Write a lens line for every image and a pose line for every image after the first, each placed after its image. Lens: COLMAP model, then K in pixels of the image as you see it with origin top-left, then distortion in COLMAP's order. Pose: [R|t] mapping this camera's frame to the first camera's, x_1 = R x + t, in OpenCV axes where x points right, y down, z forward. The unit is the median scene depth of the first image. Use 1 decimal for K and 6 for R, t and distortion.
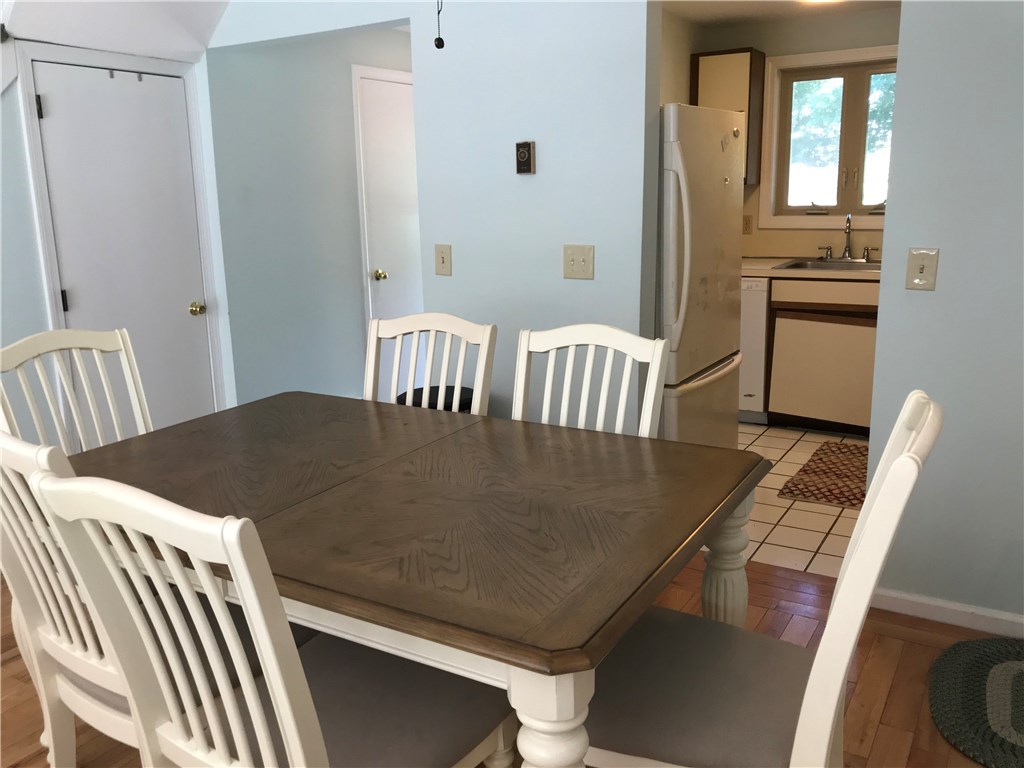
lens RADIAL K [[860.1, 0, 511.7], [0, 860.1, 376.4], [0, 0, 1]] dist [0.005725, 0.004232]
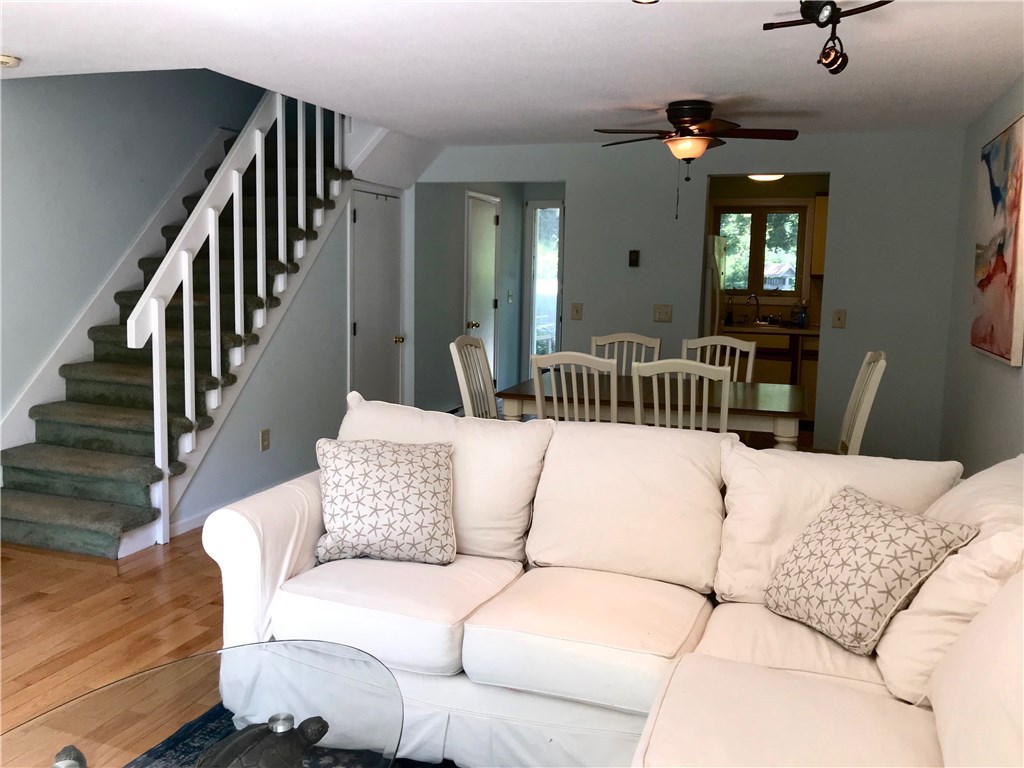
lens RADIAL K [[860.1, 0, 511.7], [0, 860.1, 376.4], [0, 0, 1]] dist [0.005725, 0.004232]
pose [[0.978187, 0.014469, 0.207224, -0.426779], [0.003659, 0.996216, -0.086833, 0.113012], [-0.207696, 0.085697, 0.974432, -0.514934]]
